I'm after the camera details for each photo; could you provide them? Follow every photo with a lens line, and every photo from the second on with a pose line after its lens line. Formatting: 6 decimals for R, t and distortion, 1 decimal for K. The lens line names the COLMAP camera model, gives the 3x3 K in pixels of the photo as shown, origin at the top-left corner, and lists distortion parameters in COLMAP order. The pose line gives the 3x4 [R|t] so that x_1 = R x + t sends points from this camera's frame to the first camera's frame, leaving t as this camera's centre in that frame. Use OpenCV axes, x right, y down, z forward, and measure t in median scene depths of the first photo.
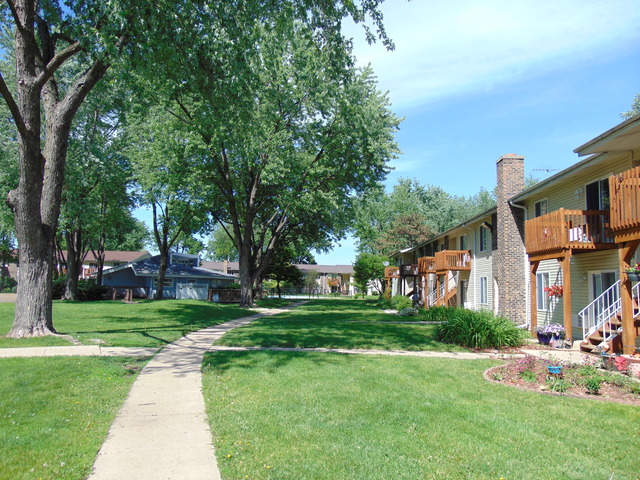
lens RADIAL K [[480.4, 0, 319.3], [0, 480.4, 238.1], [0, 0, 1]] dist [-0.035497, 0.075517]
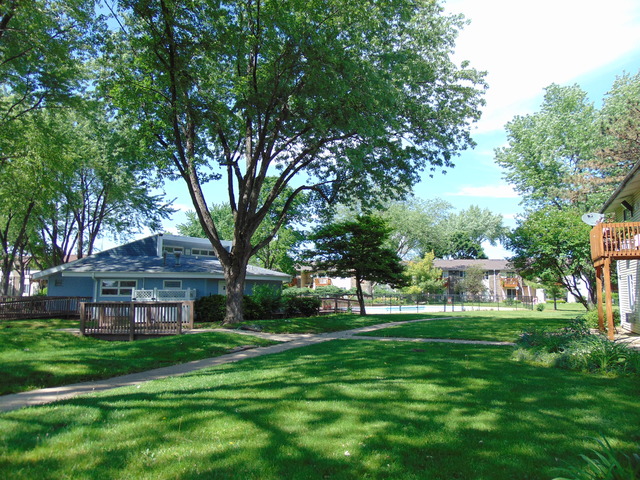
lens RADIAL K [[480.4, 0, 319.3], [0, 480.4, 238.1], [0, 0, 1]] dist [-0.035497, 0.075517]
pose [[0.924174, -0.045627, -0.379238, 0.040506], [0.041910, 0.998958, -0.018055, 0.029422], [0.379666, 0.000792, 0.925123, 0.283375]]
